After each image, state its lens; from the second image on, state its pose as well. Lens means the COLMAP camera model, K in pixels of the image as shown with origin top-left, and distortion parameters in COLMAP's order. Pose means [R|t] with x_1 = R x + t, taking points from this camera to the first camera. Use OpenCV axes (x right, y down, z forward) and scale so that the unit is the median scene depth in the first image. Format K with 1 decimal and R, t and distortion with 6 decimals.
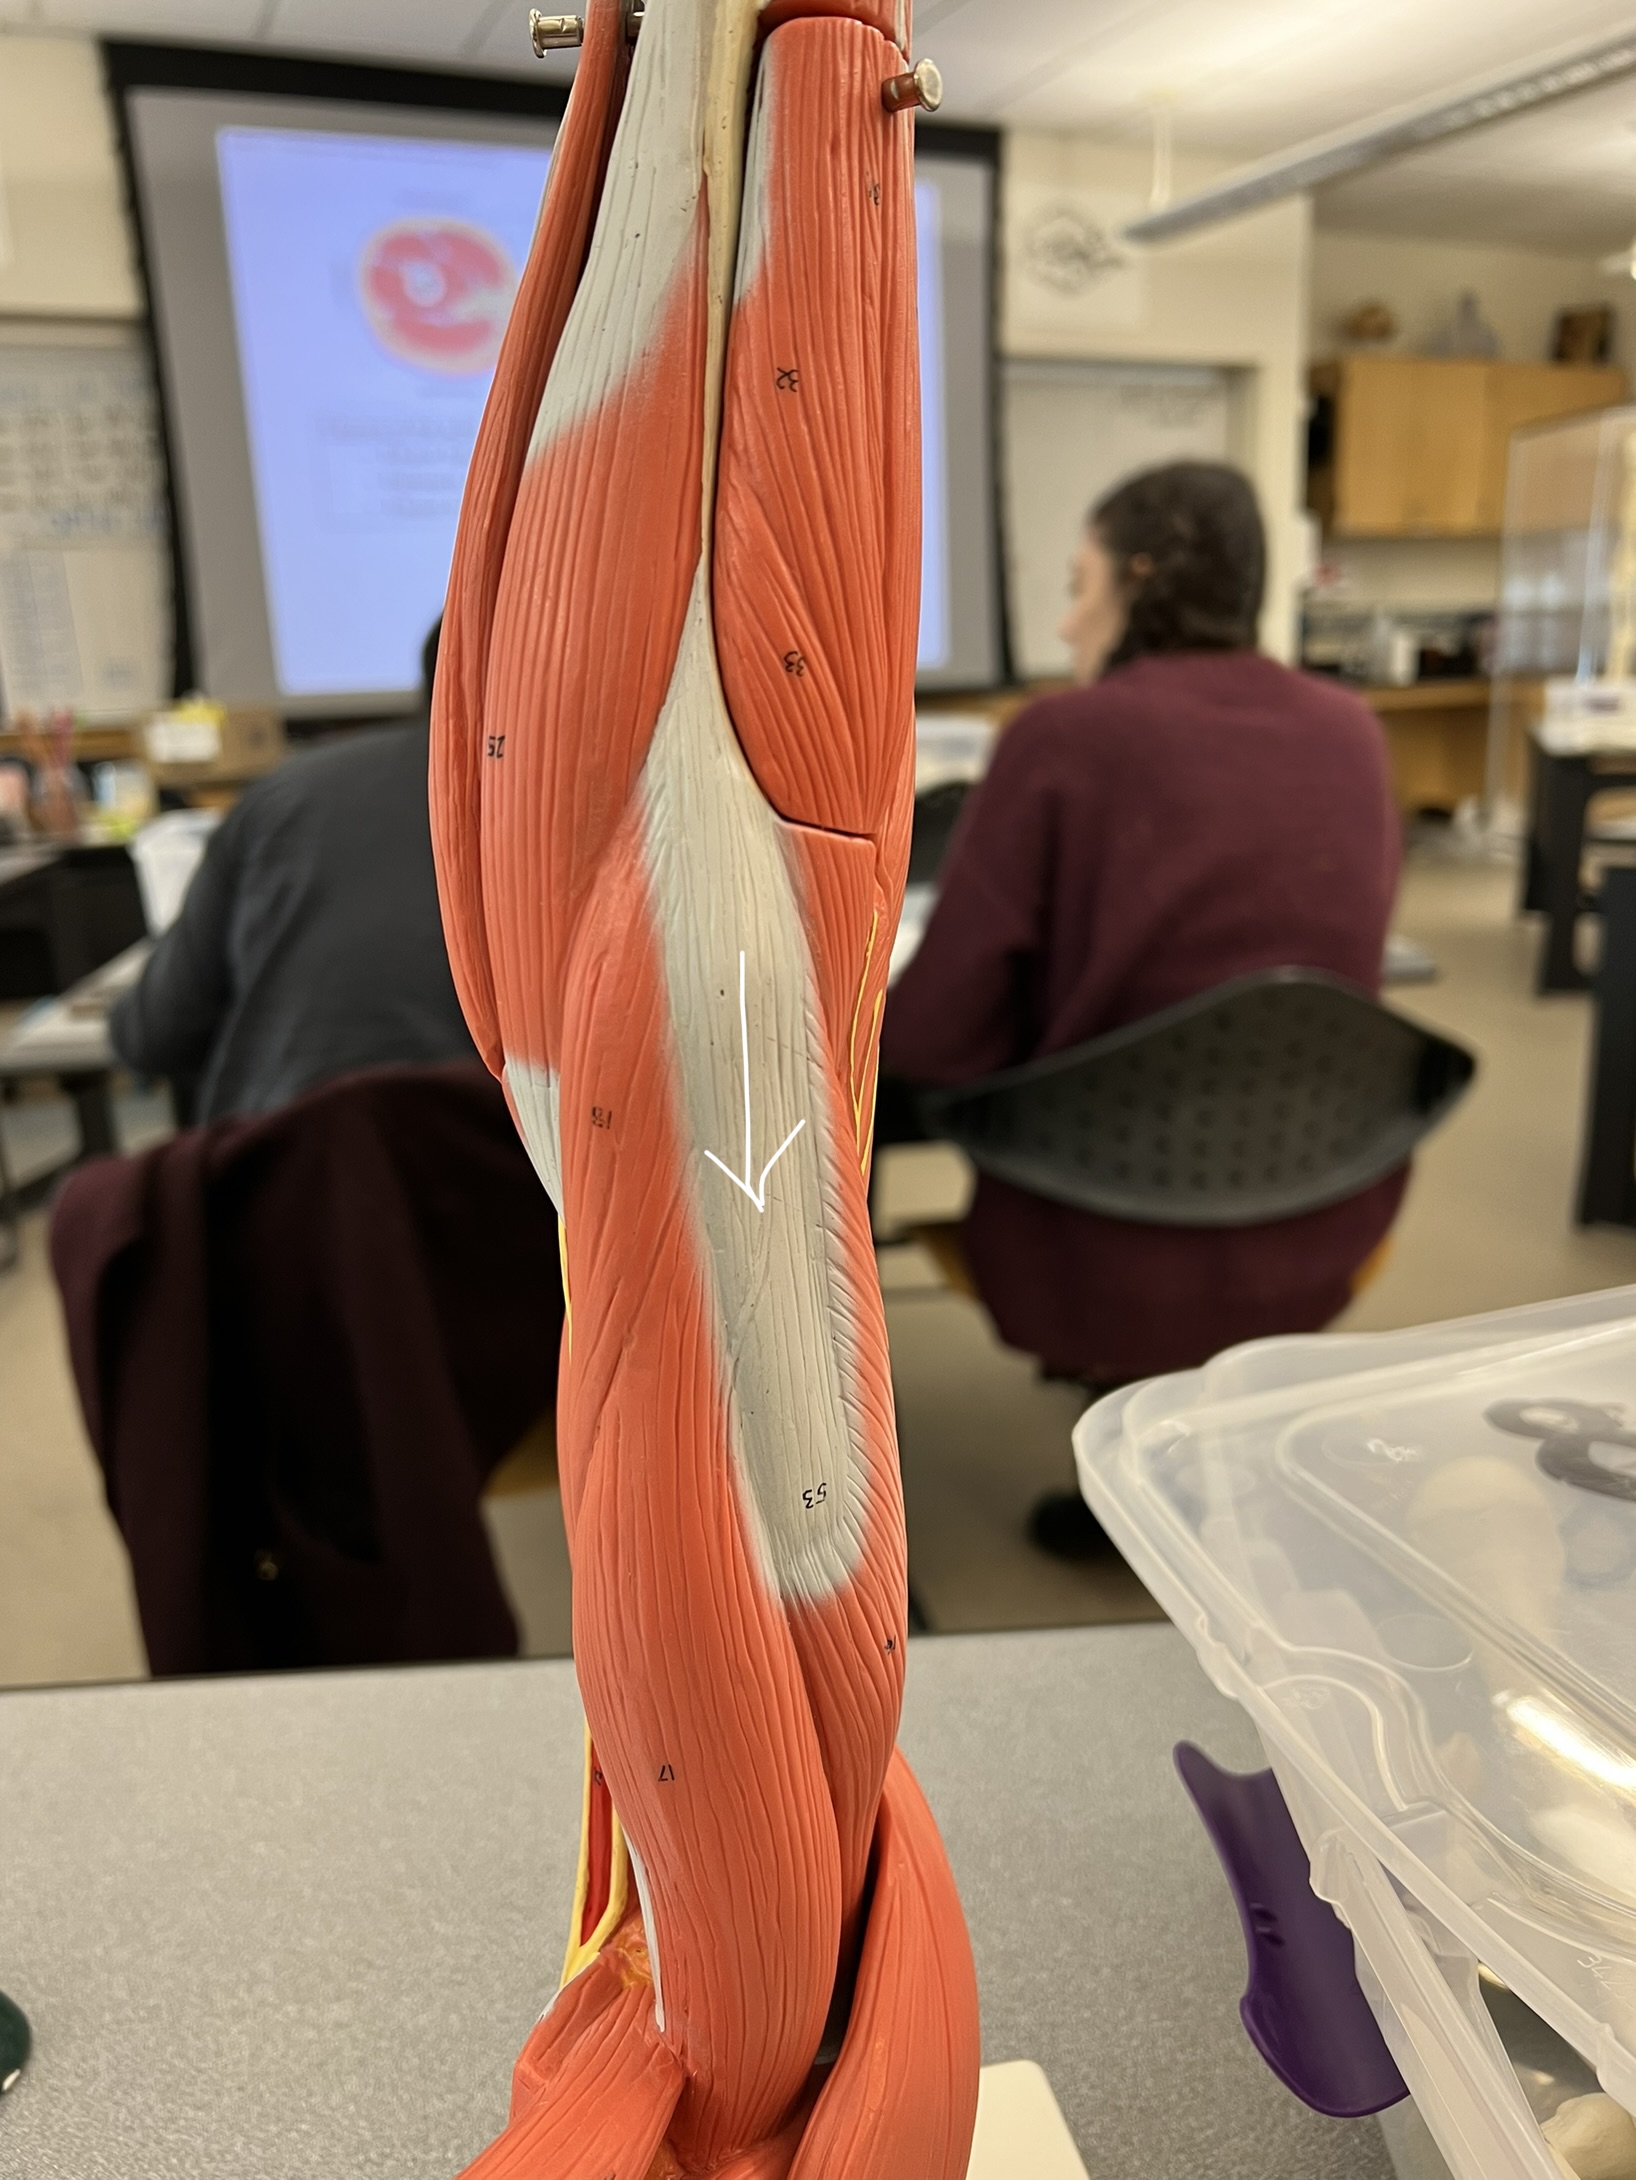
lens RADIAL K [[1616.6, 0, 812.2], [0, 1616.6, 1138.8], [0, 0, 1]] dist [-0.000093, -0.014693]
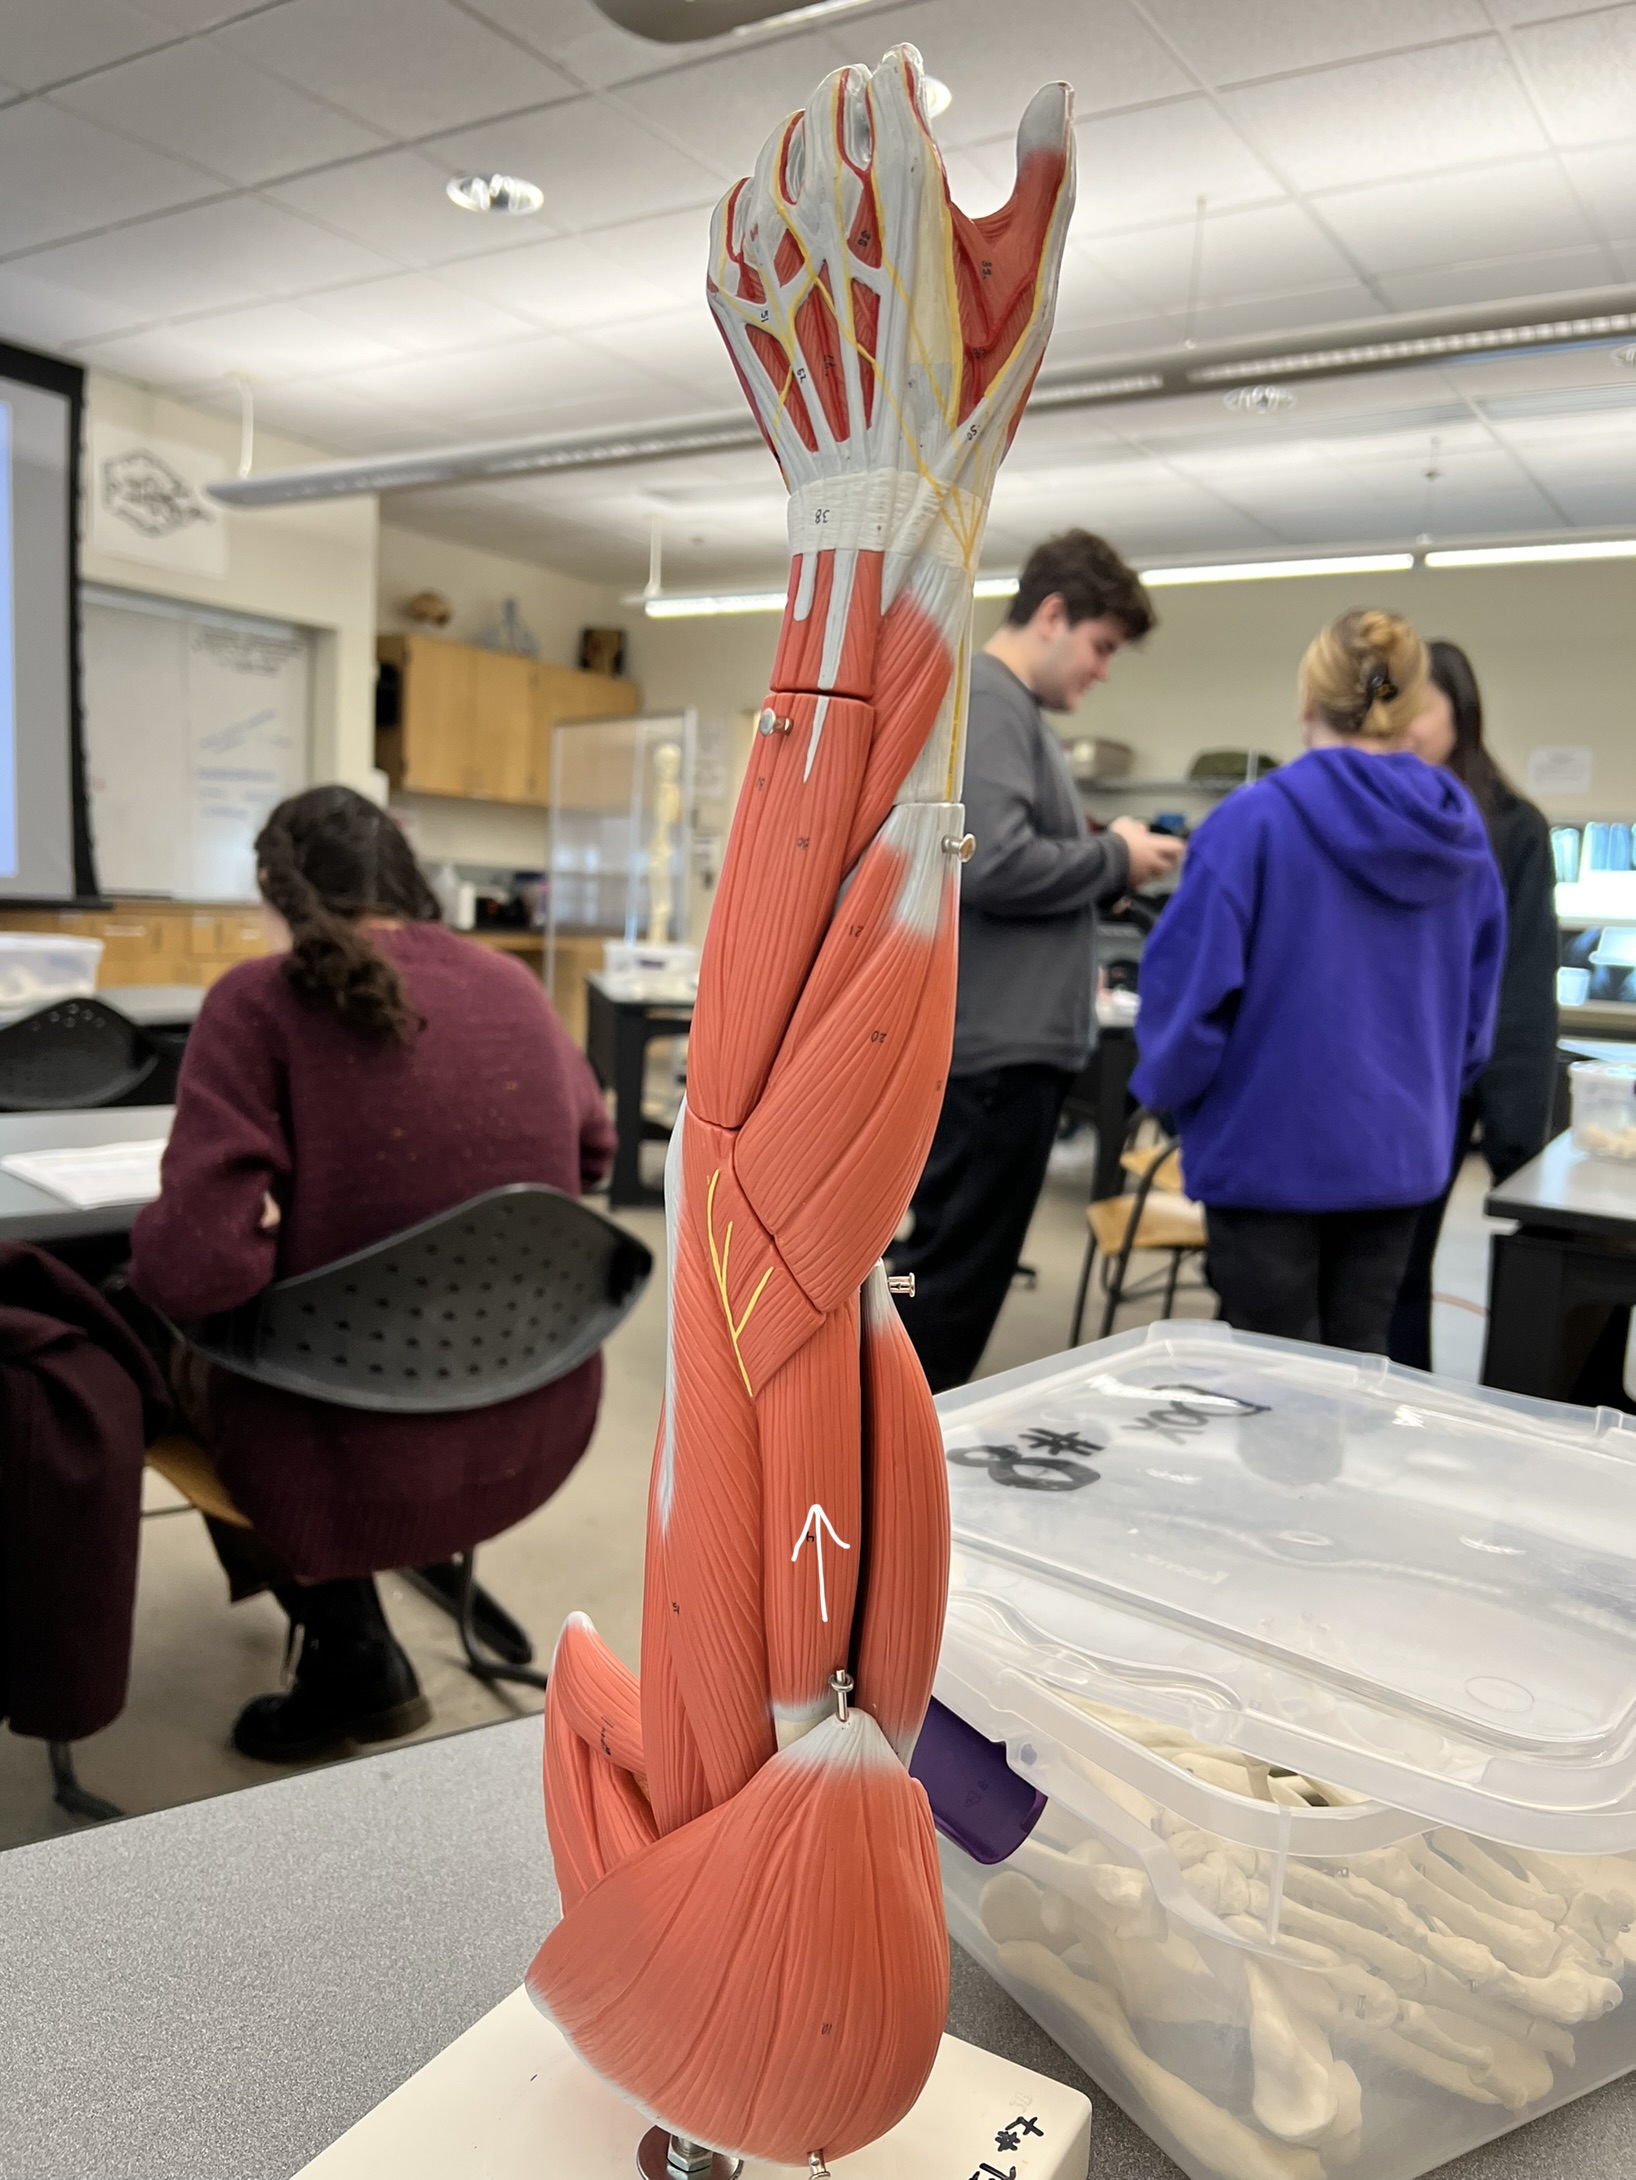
lens RADIAL K [[1616.6, 0, 758.2], [0, 1616.6, 1127.2], [0, 0, 1]] dist [-0.000093, -0.014693]
pose [[0.861786, 0.014644, 0.507061, -0.180397], [0.058793, 0.989963, -0.128514, 0.017388], [-0.503853, 0.140563, 0.852276, -0.097130]]
